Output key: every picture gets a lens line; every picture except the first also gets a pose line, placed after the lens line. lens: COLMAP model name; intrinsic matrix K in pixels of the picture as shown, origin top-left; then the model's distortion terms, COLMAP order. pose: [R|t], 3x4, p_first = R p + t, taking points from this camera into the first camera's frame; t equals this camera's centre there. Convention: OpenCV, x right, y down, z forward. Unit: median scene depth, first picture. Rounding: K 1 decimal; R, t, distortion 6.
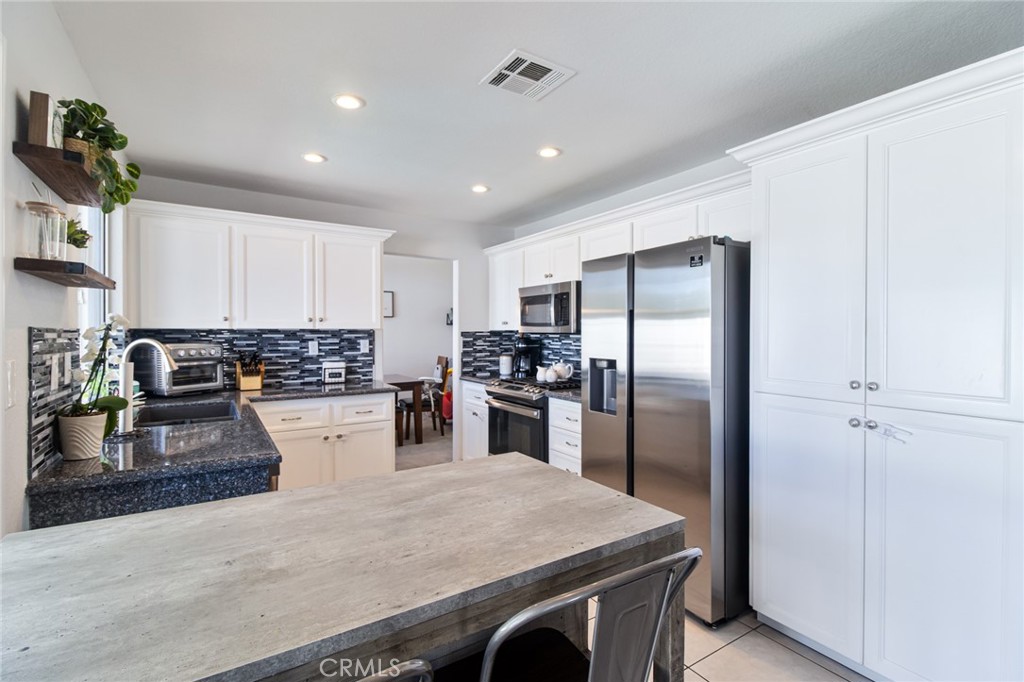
lens RADIAL K [[474.6, 0, 521.3], [0, 474.6, 335.5], [0, 0, 1]] dist [0.011553, -0.008048]
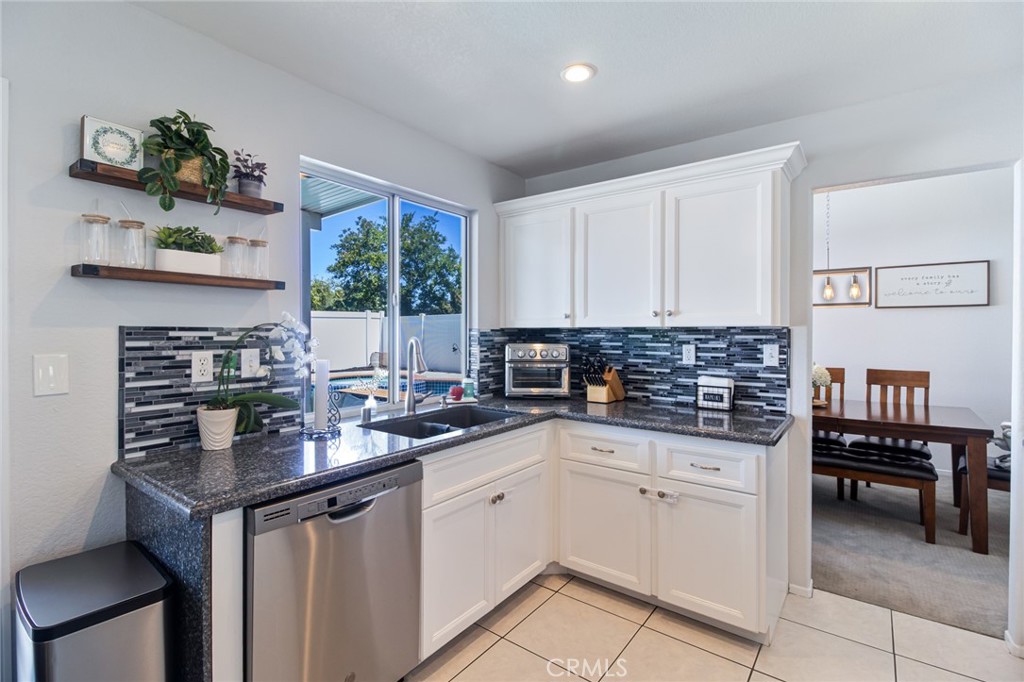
lens RADIAL K [[474.6, 0, 508.0], [0, 474.6, 333.2], [0, 0, 1]] dist [0.011553, -0.008048]
pose [[0.338012, 0.002250, -0.941139, 0.128633], [-0.008023, 0.999968, -0.000491, -0.002227], [0.941108, 0.007717, 0.338019, 0.516894]]
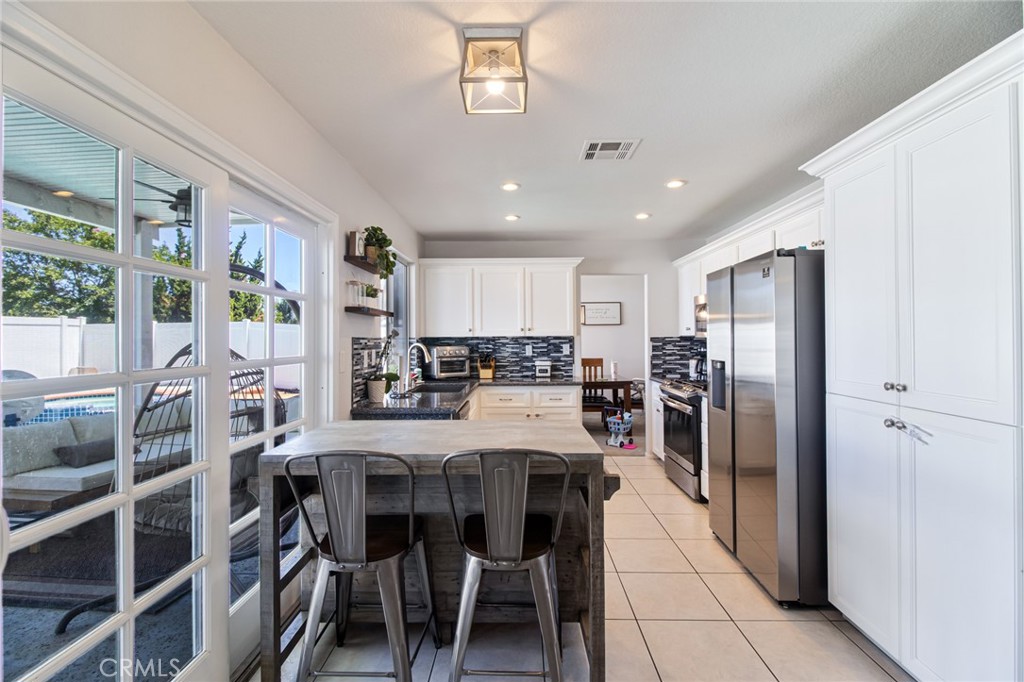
lens RADIAL K [[474.6, 0, 519.9], [0, 474.6, 334.0], [0, 0, 1]] dist [0.011553, -0.008048]
pose [[0.836396, -0.012009, -0.547994, 0.279850], [0.003305, 0.999852, -0.016866, 0.002655], [0.548116, 0.012296, 0.836312, -0.140119]]
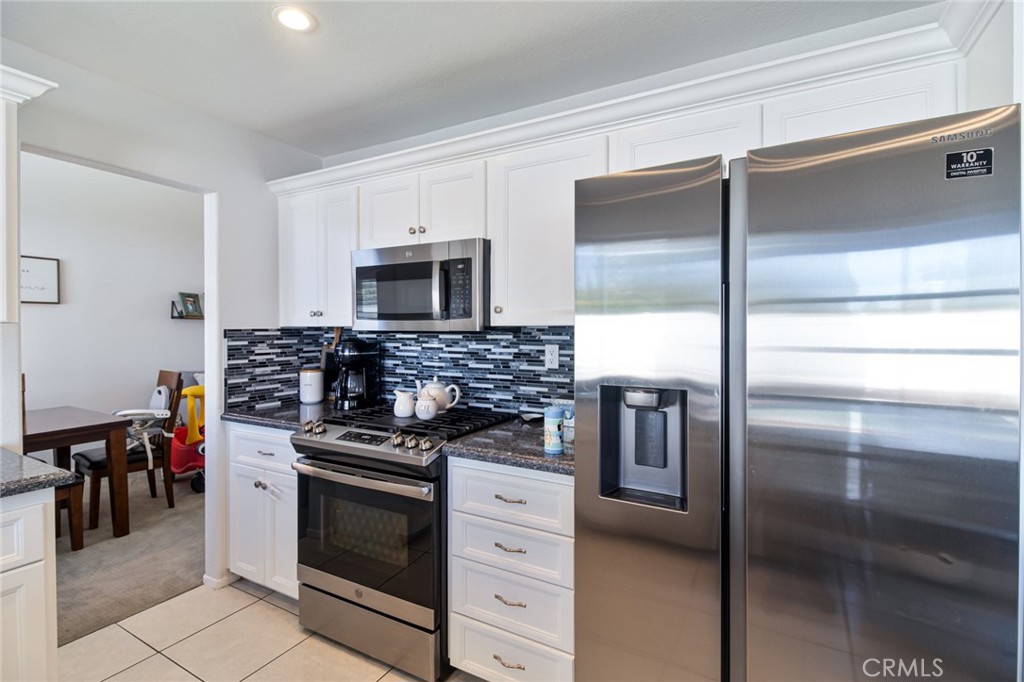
lens RADIAL K [[474.6, 0, 513.2], [0, 474.6, 334.0], [0, 0, 1]] dist [0.011553, -0.008048]
pose [[0.882813, -0.004964, 0.469698, -0.109269], [0.004255, 0.999988, 0.002571, -0.003223], [-0.469705, -0.000271, 0.882824, 0.453007]]
